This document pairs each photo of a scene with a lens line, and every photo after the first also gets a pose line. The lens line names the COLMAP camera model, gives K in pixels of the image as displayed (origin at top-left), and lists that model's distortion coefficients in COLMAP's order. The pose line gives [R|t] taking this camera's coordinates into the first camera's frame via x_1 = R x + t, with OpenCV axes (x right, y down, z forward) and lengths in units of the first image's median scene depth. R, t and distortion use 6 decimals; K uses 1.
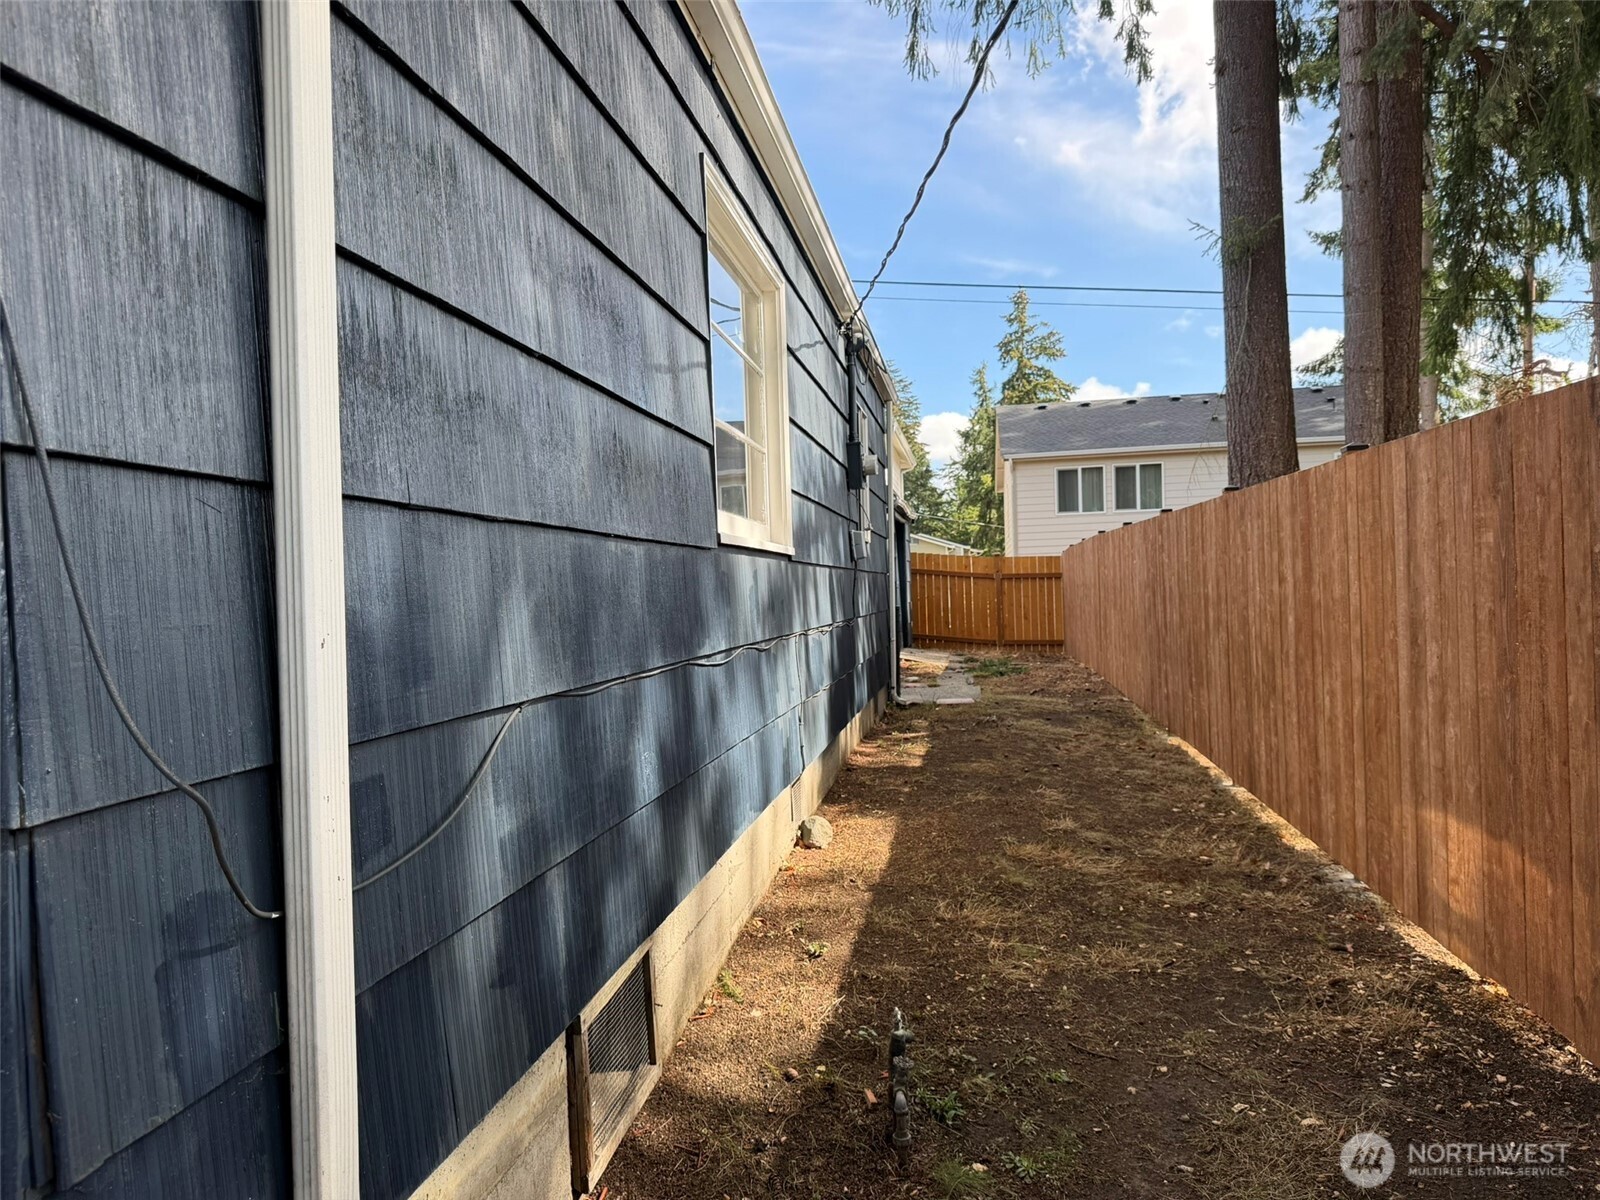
lens RADIAL K [[1113.7, 0, 800.0], [0, 1113.7, 600.0], [0, 0, 1]] dist [-0.002010, -0.005927]
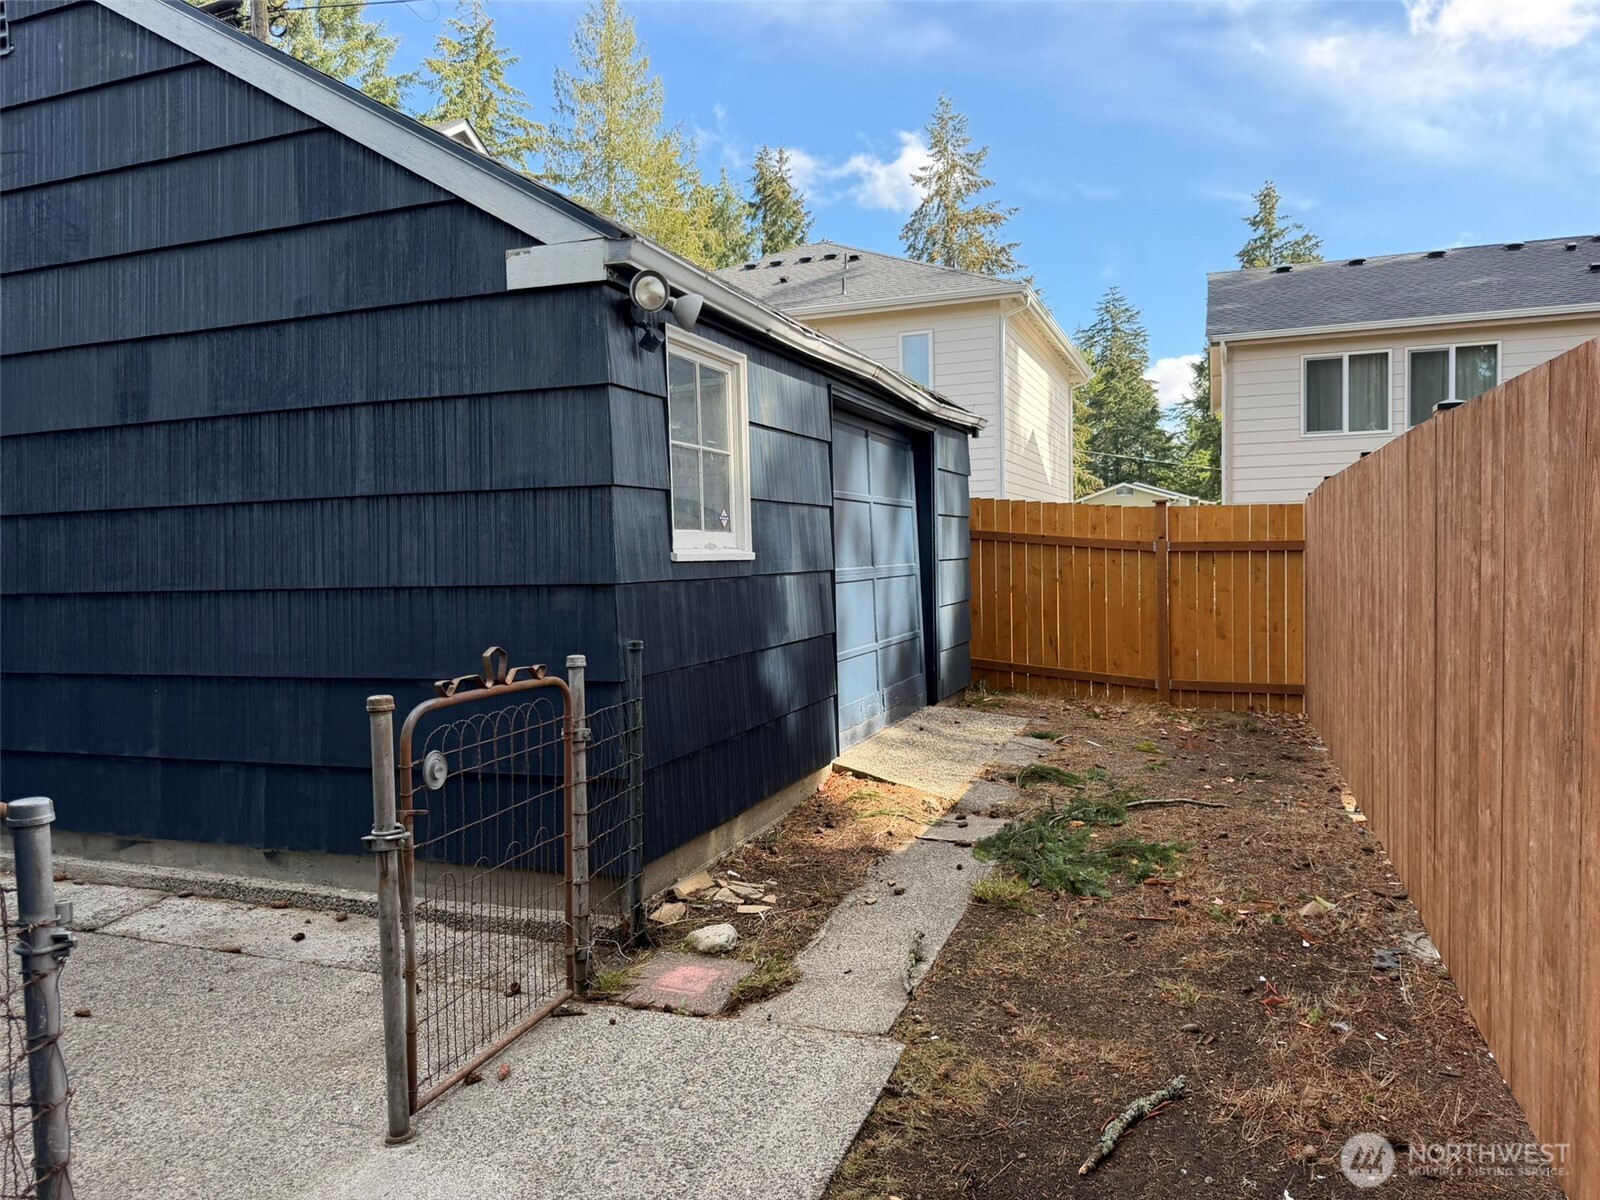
lens RADIAL K [[1142.4, 0, 800.0], [0, 1142.4, 600.0], [0, 0, 1]] dist [0.000150, -0.062265]
pose [[0.981401, 0.016632, -0.191245, 0.084891], [-0.008956, 0.999122, 0.040929, -0.012360], [0.191758, -0.038455, 0.980689, 0.349112]]
